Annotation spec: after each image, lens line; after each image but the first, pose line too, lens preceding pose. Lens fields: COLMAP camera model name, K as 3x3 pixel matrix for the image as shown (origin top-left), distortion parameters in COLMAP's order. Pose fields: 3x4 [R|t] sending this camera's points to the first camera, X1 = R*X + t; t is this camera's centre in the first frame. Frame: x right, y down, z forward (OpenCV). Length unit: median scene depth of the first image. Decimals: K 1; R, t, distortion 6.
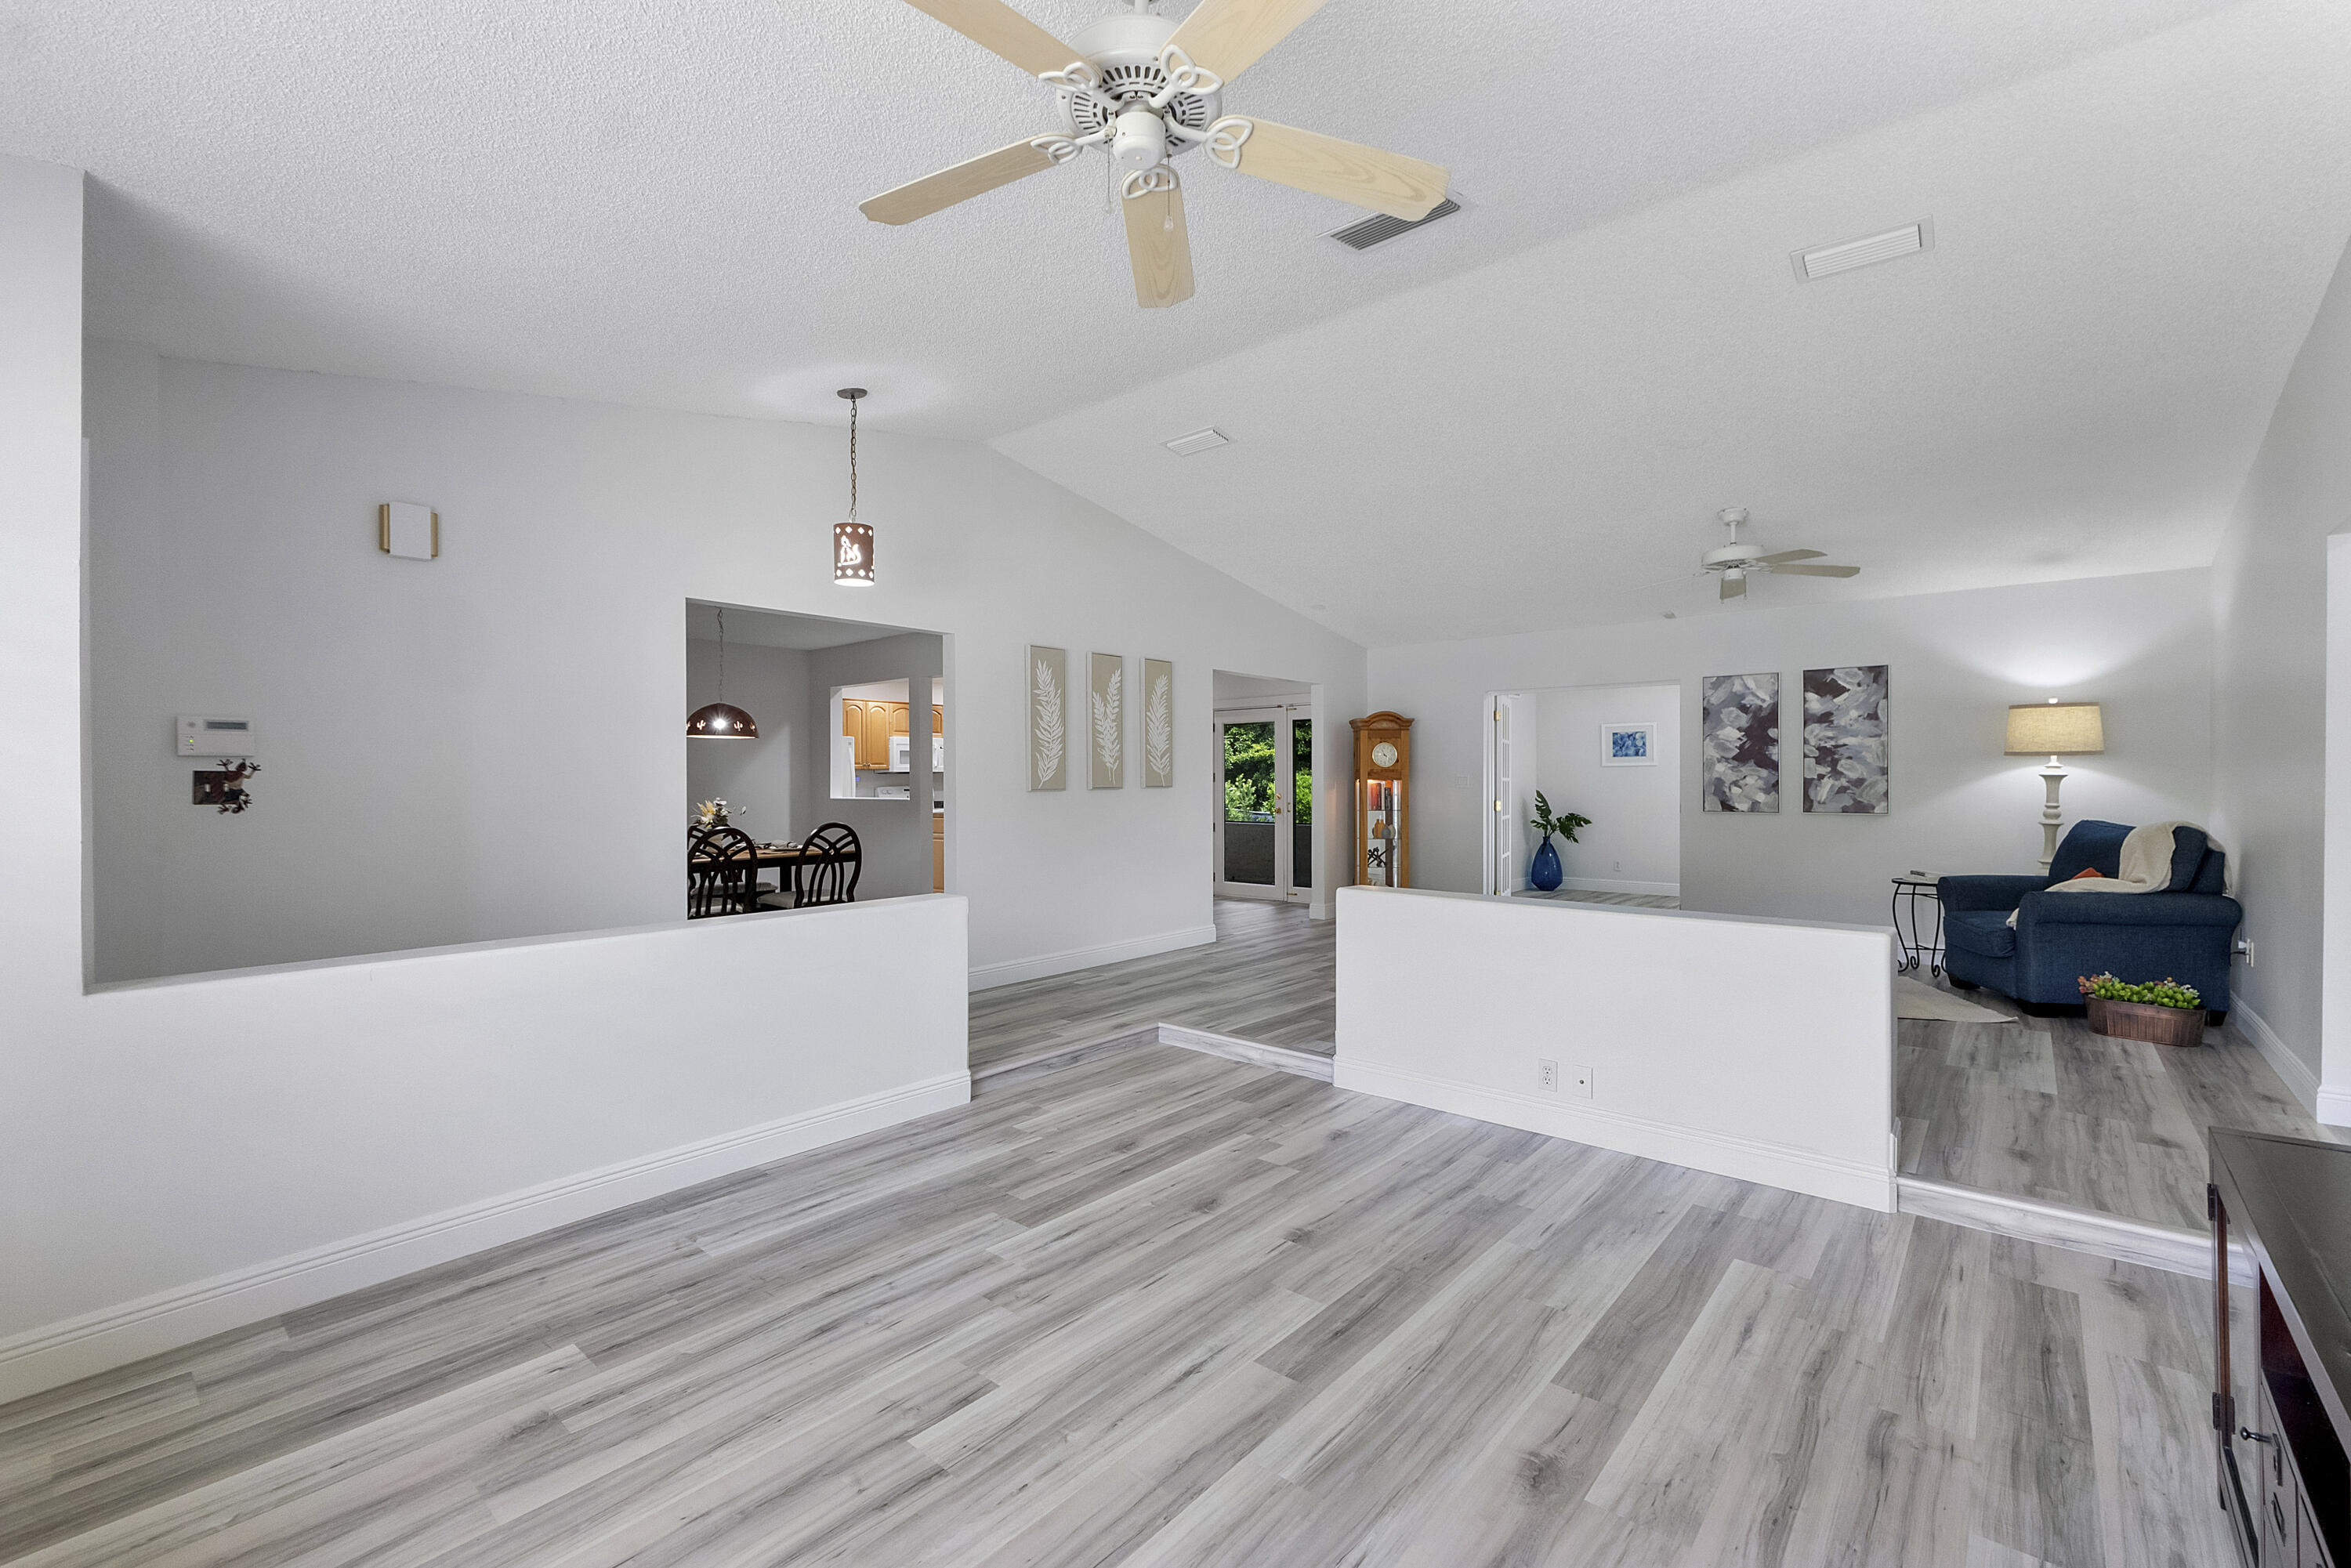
lens RADIAL K [[1000.2, 0, 1183.4], [0, 1000.2, 780.4], [0, 0, 1]] dist [-0.005605, -0.000097]
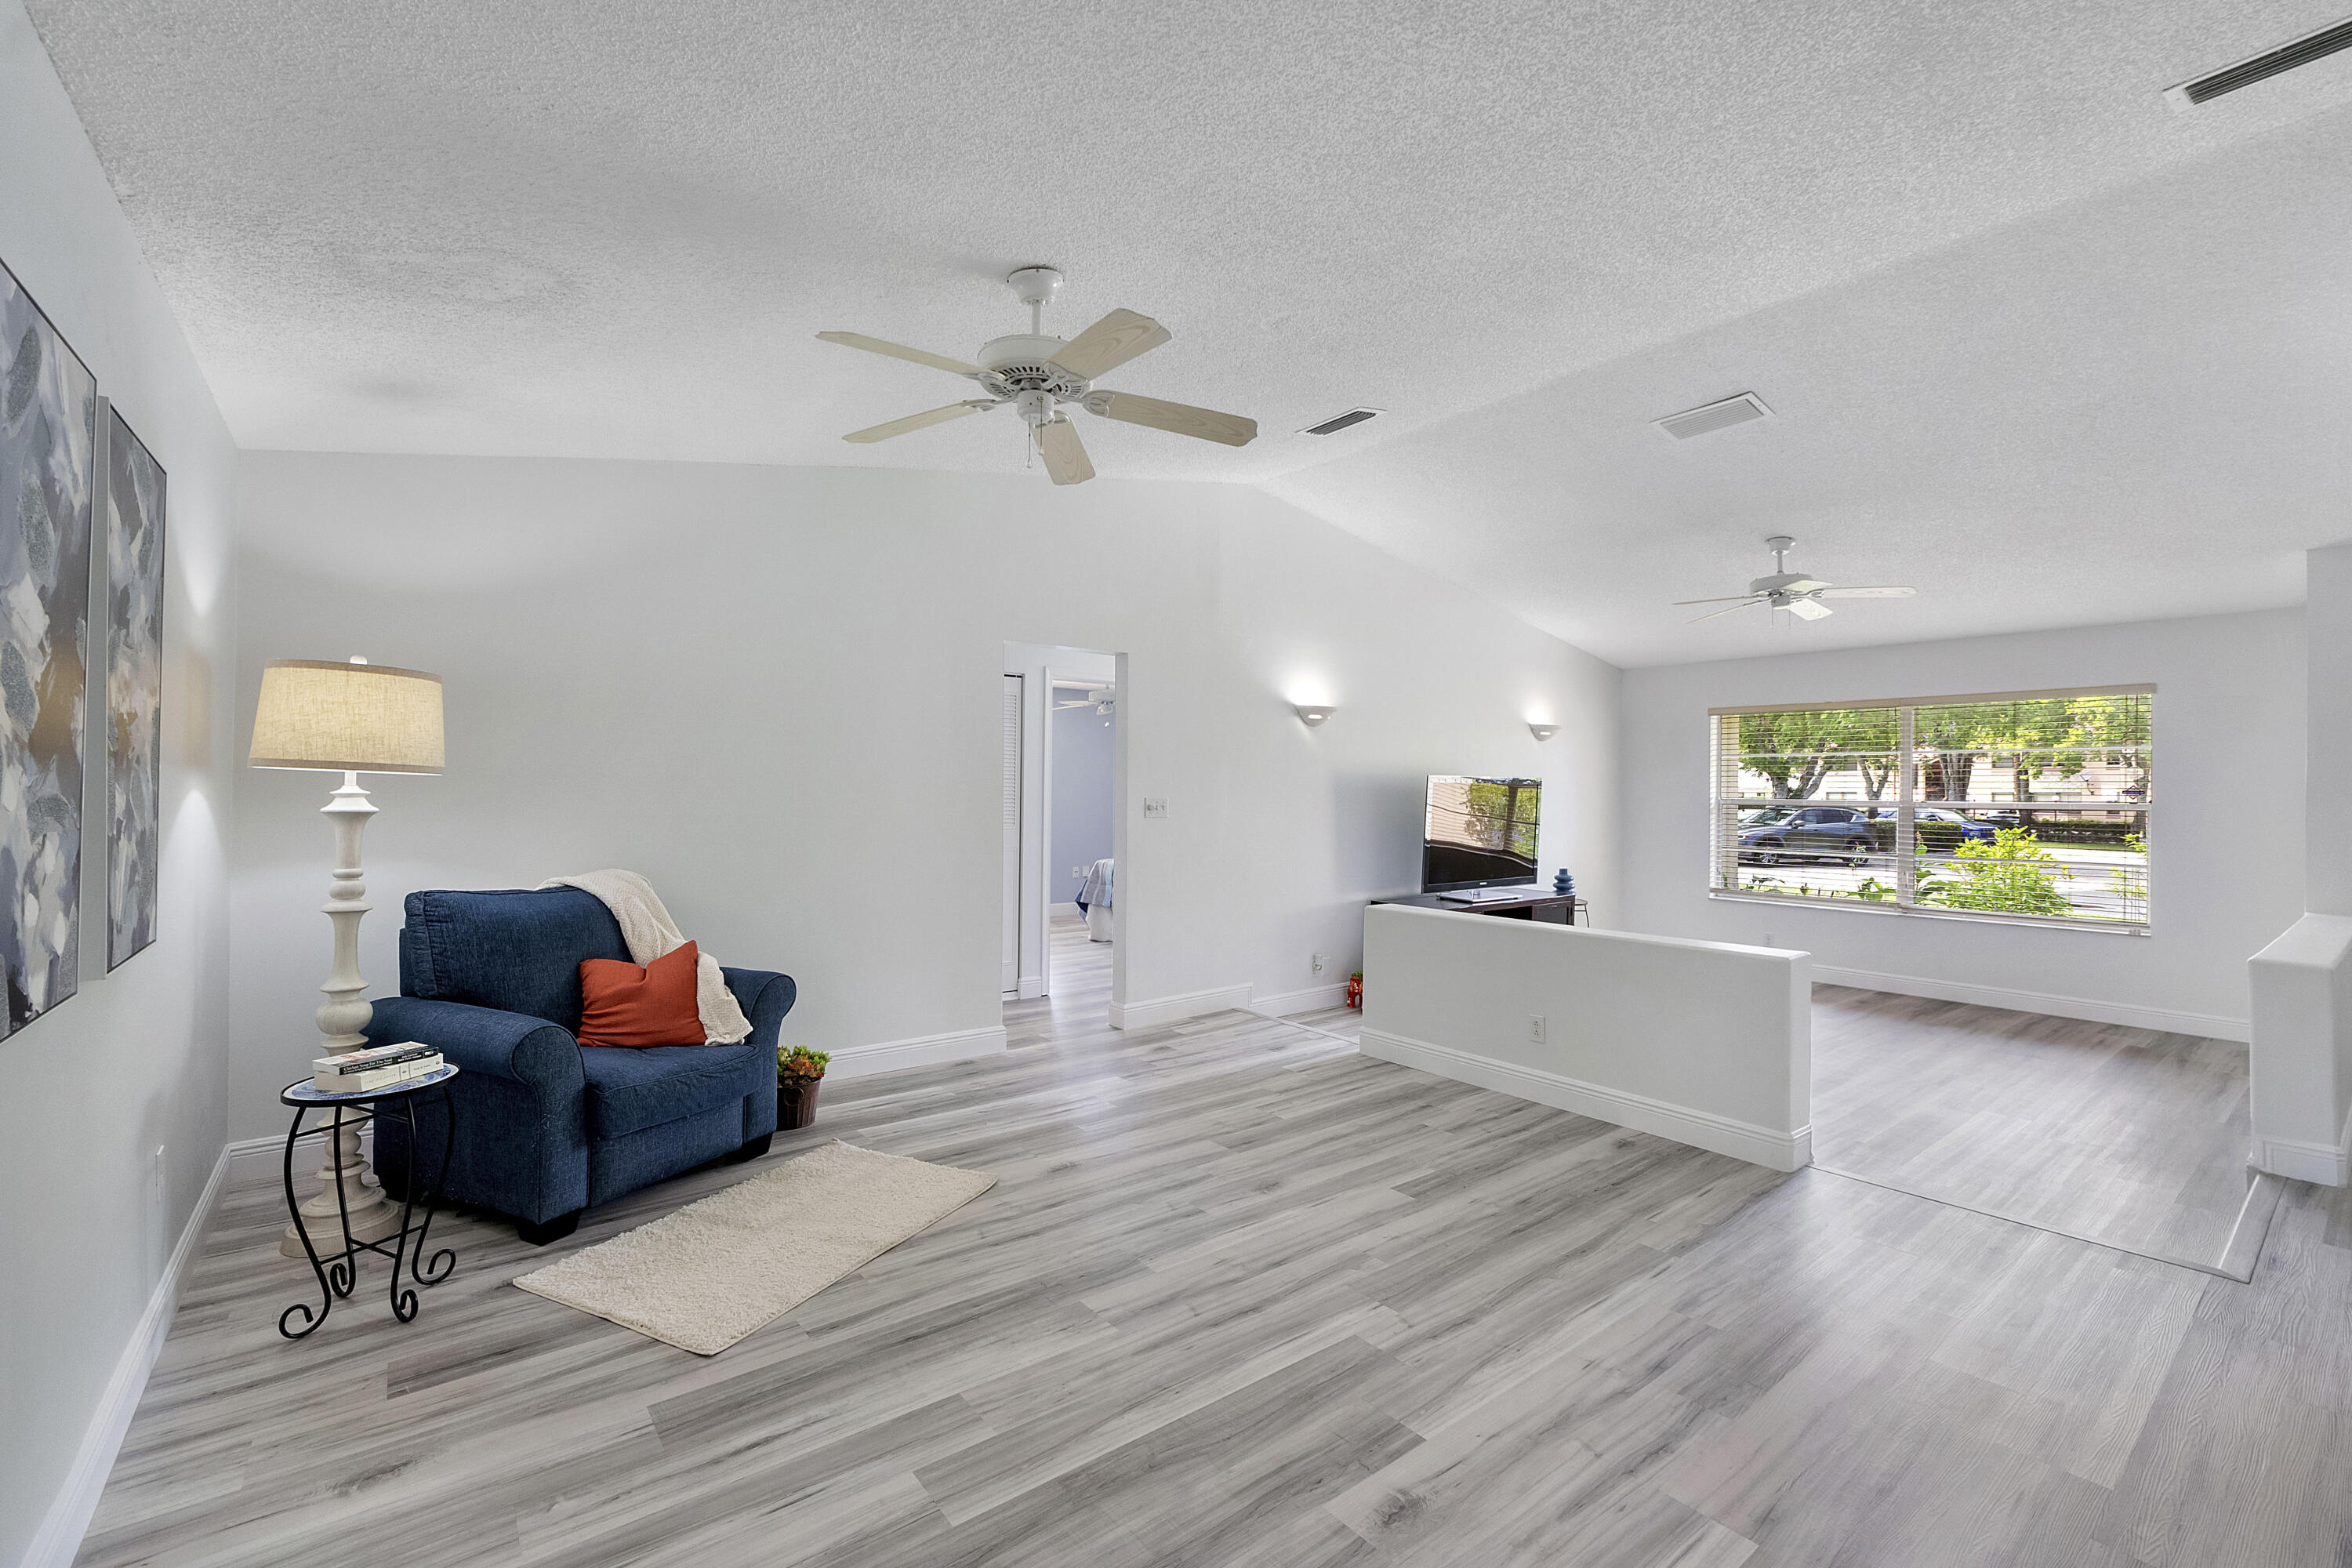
lens RADIAL K [[992.7, 0, 1179.4], [0, 992.7, 793.2], [0, 0, 1]] dist [-0.008643, 0.000044]
pose [[-0.978997, -0.006372, 0.203775, 0.368865], [-0.006148, 0.999980, 0.001733, -0.017716], [-0.203781, 0.000444, -0.979016, 1.406419]]
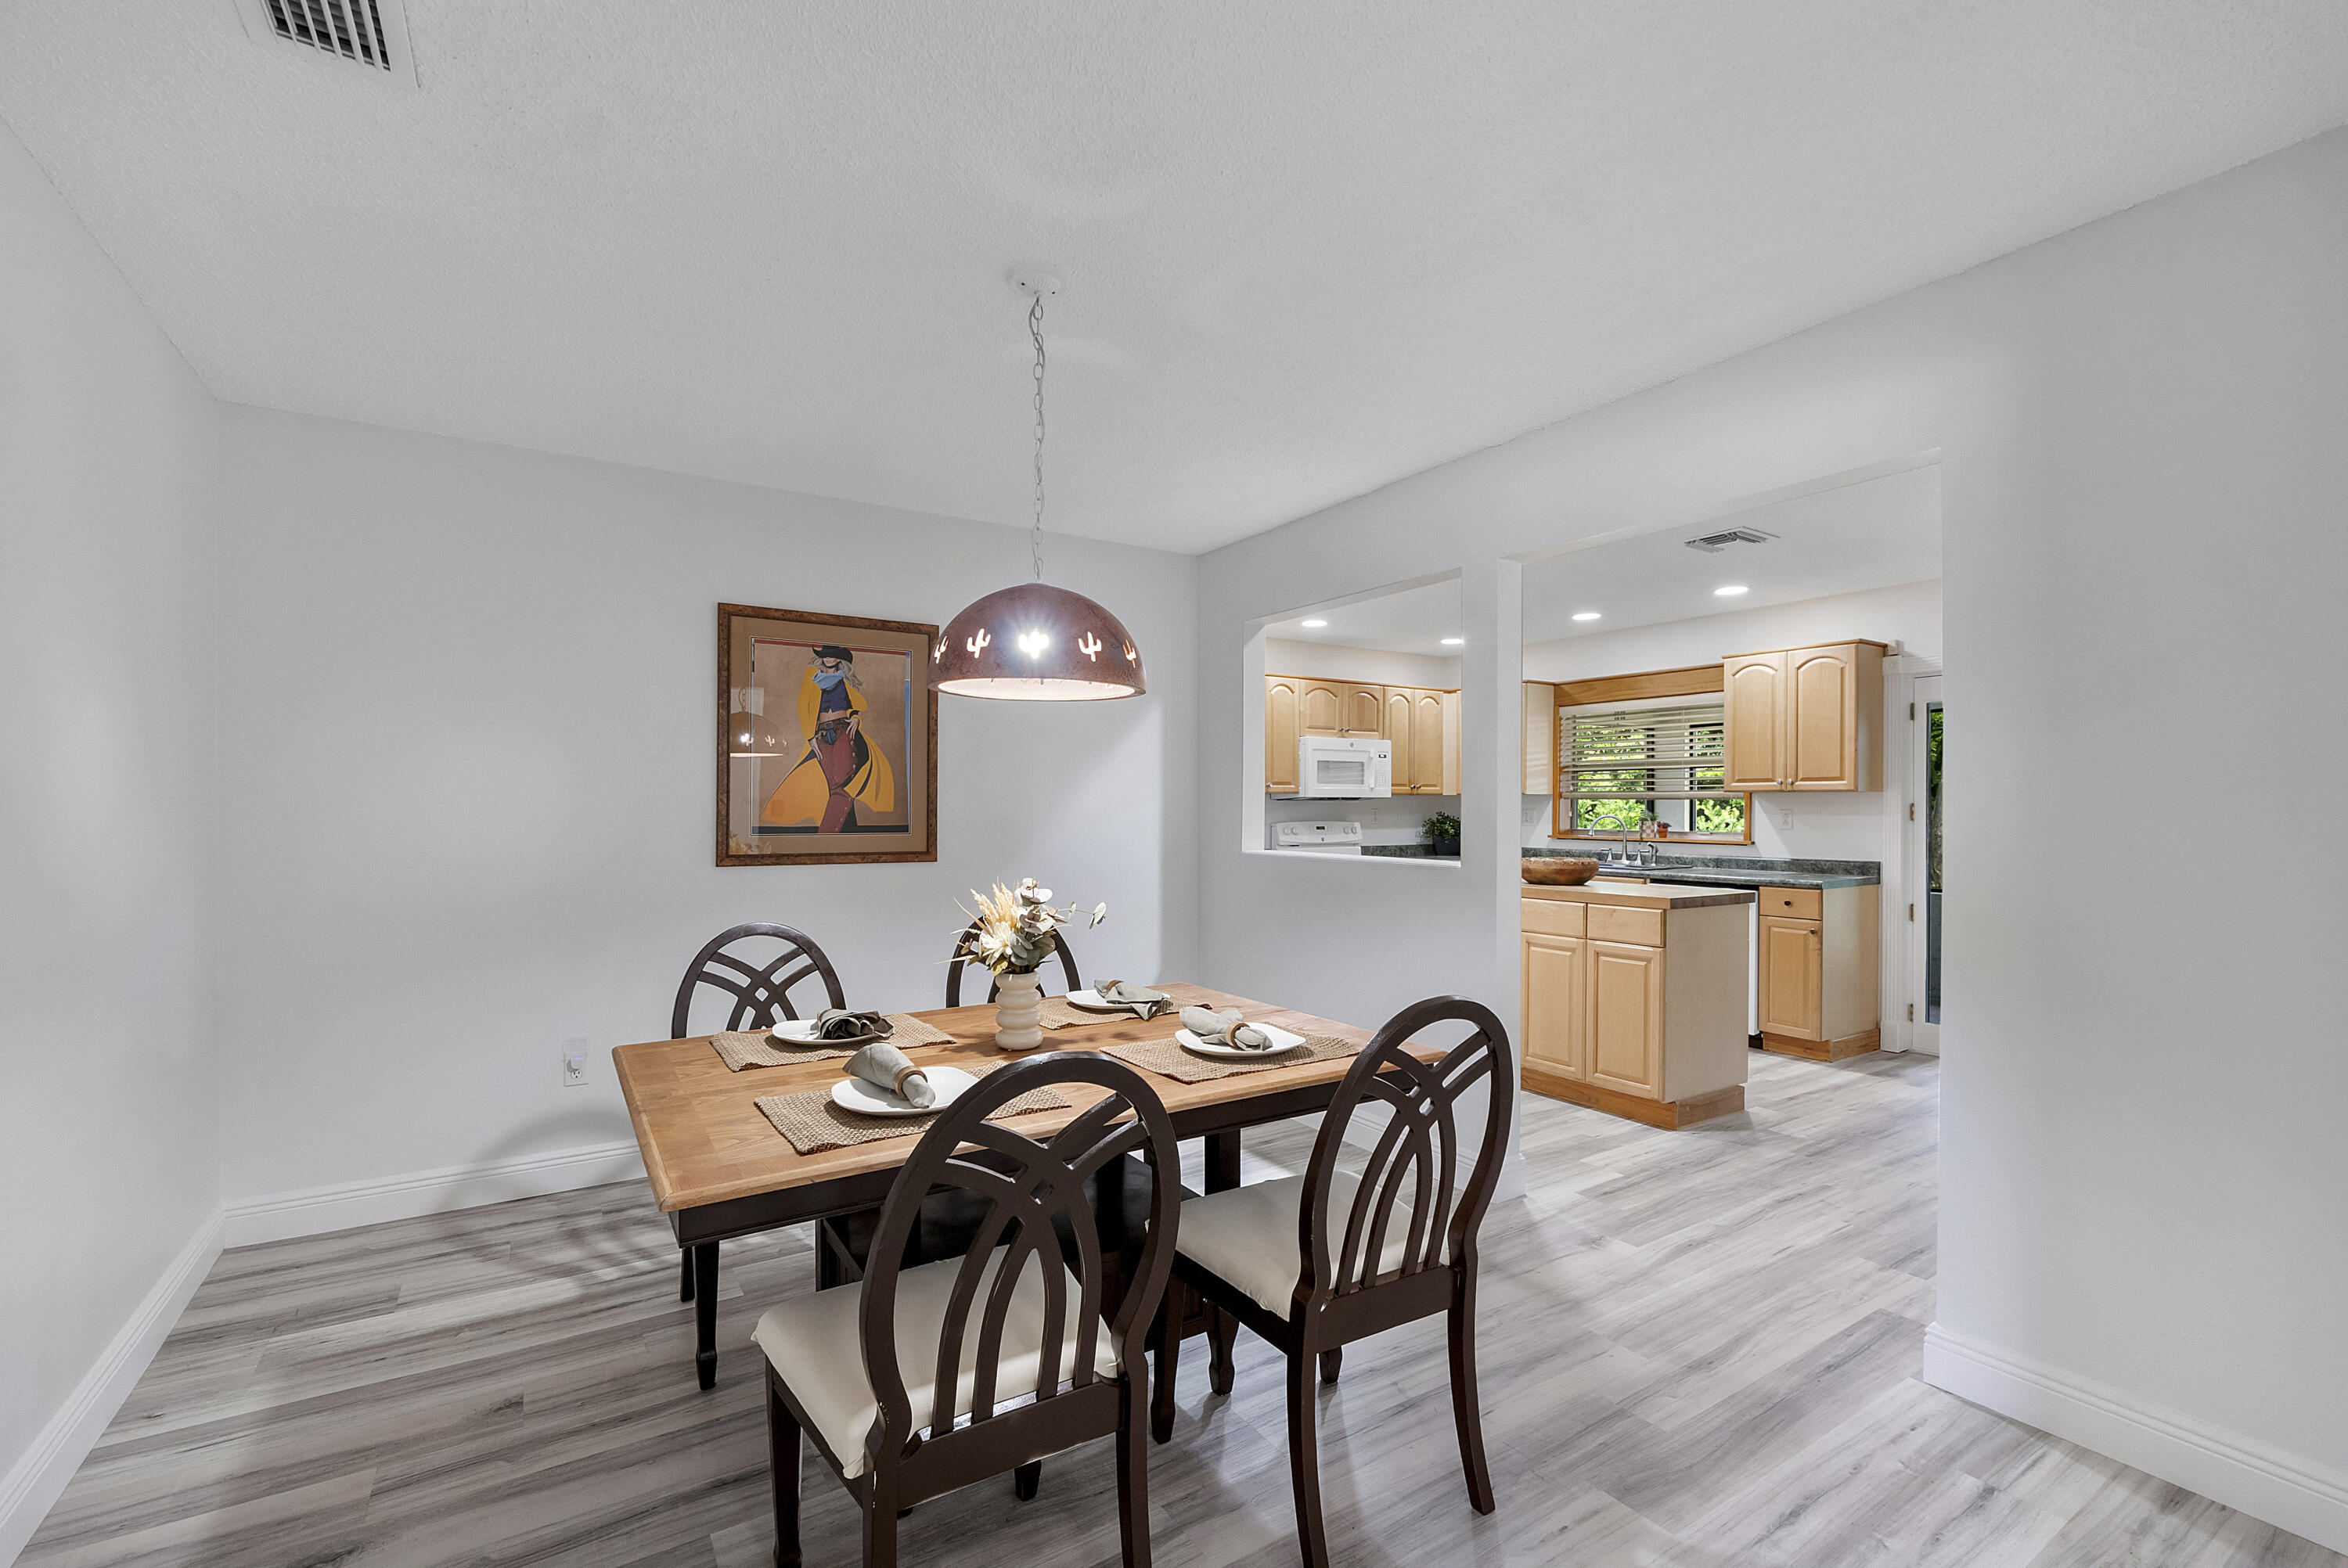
lens RADIAL K [[1010.5, 0, 1181.4], [0, 1010.5, 798.7], [0, 0, 1]] dist [-0.004442, -0.000069]
pose [[0.957764, 0.005354, -0.287506, -0.366592], [-0.006976, 0.999965, -0.004615, -0.008437], [0.287471, 0.006426, 0.957768, 0.793263]]
